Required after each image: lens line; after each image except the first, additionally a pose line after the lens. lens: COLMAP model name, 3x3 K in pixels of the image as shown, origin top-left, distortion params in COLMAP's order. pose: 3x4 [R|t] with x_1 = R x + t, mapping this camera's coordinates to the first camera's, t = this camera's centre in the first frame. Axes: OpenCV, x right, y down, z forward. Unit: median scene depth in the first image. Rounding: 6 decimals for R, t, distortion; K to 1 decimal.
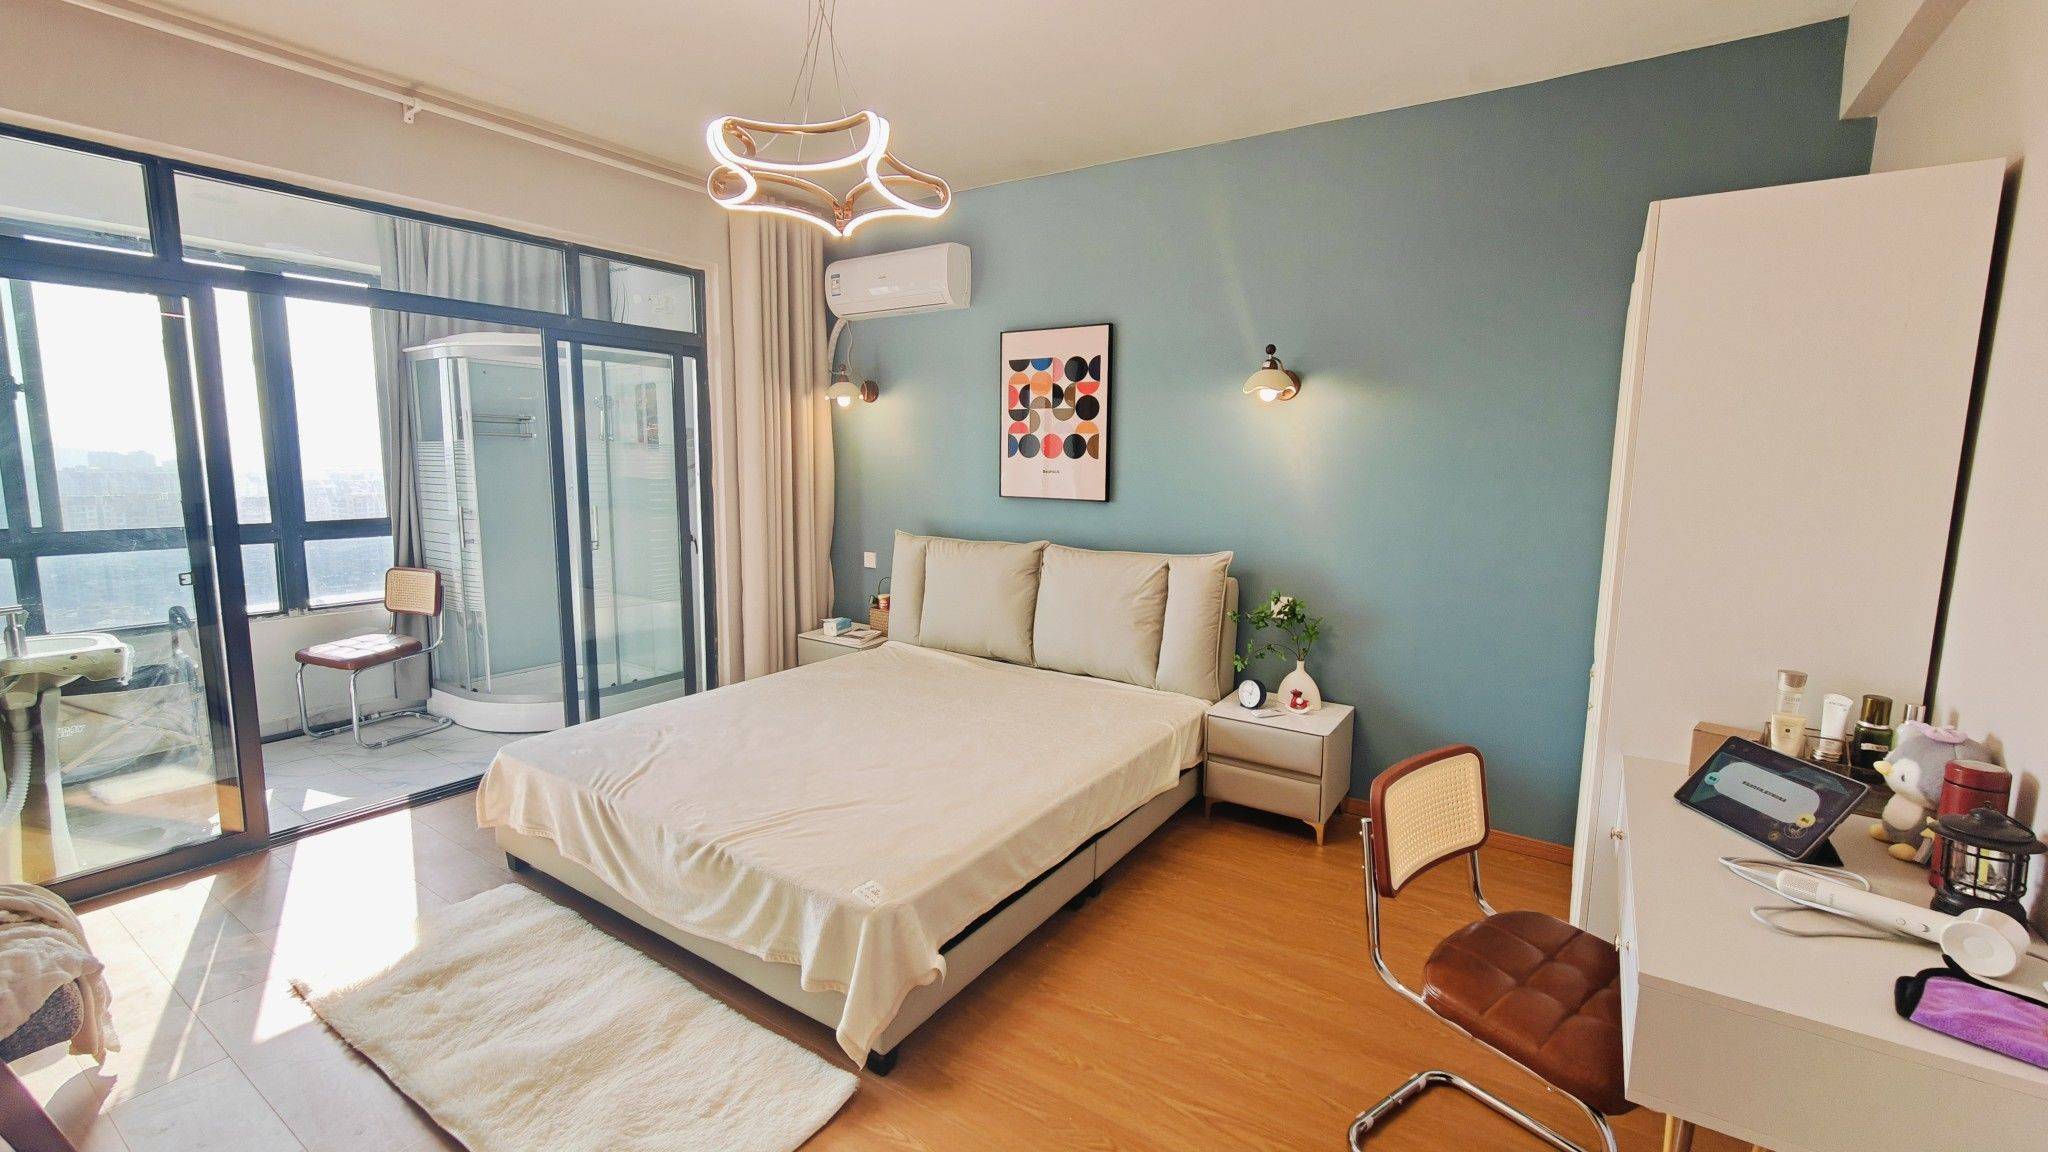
lens RADIAL K [[860.0, 0, 1028.7], [0, 860.0, 566.7], [0, 0, 1]] dist [0.000085, -0.000334]
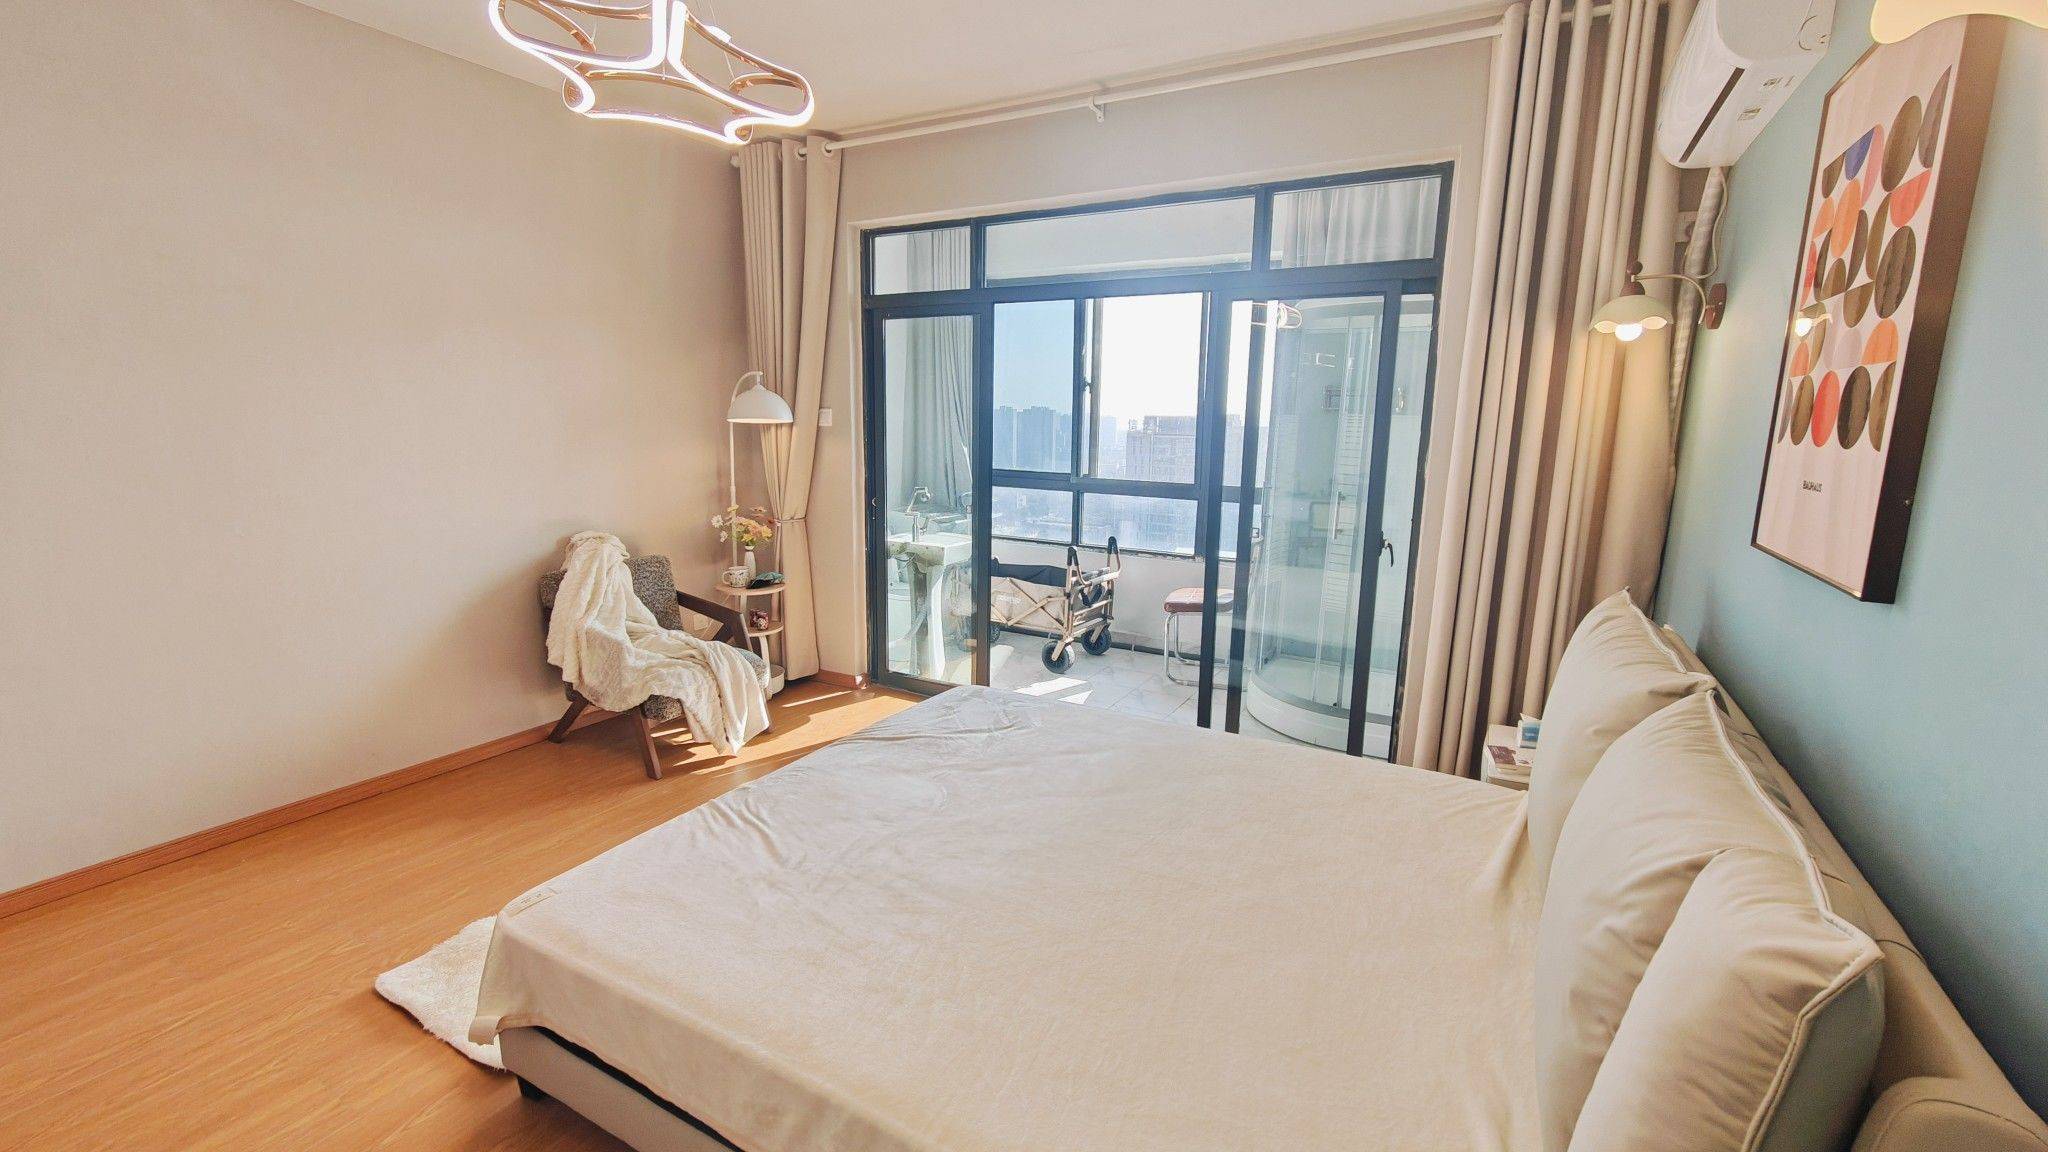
lens RADIAL K [[860.0, 0, 1028.7], [0, 860.0, 566.7], [0, 0, 1]] dist [0.000085, -0.000334]
pose [[0.069205, 0.162256, -0.984319, 0.342243], [-0.143953, 0.977982, 0.151090, -0.089472], [0.987162, 0.131239, 0.091039, 0.689098]]
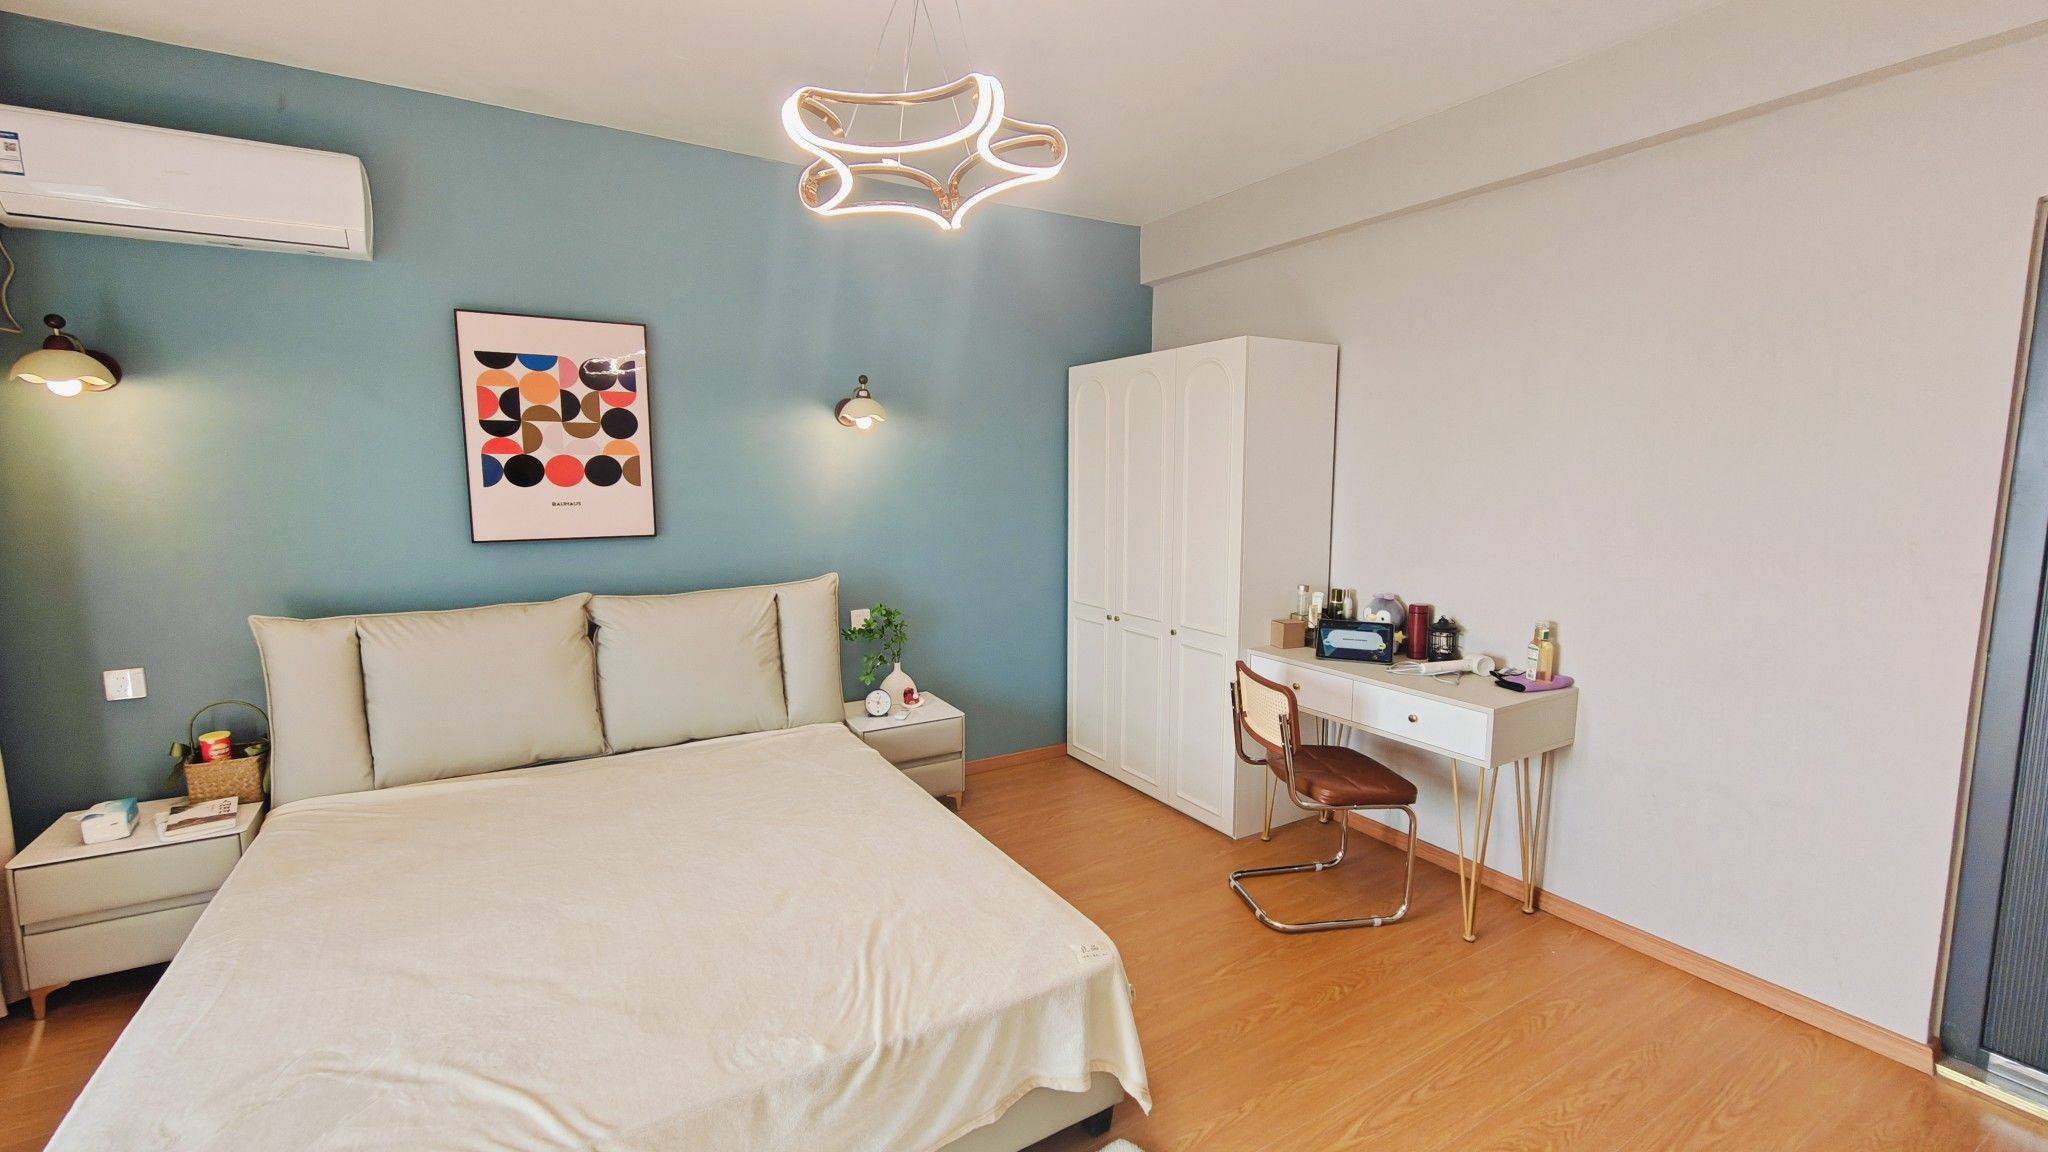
lens RADIAL K [[860.0, 0, 1028.7], [0, 860.0, 566.7], [0, 0, 1]] dist [0.000085, -0.000334]
pose [[0.425380, -0.116362, 0.897503, -0.505529], [0.122370, 0.989988, 0.070355, -0.059358], [-0.896704, 0.079900, 0.435360, 0.303780]]
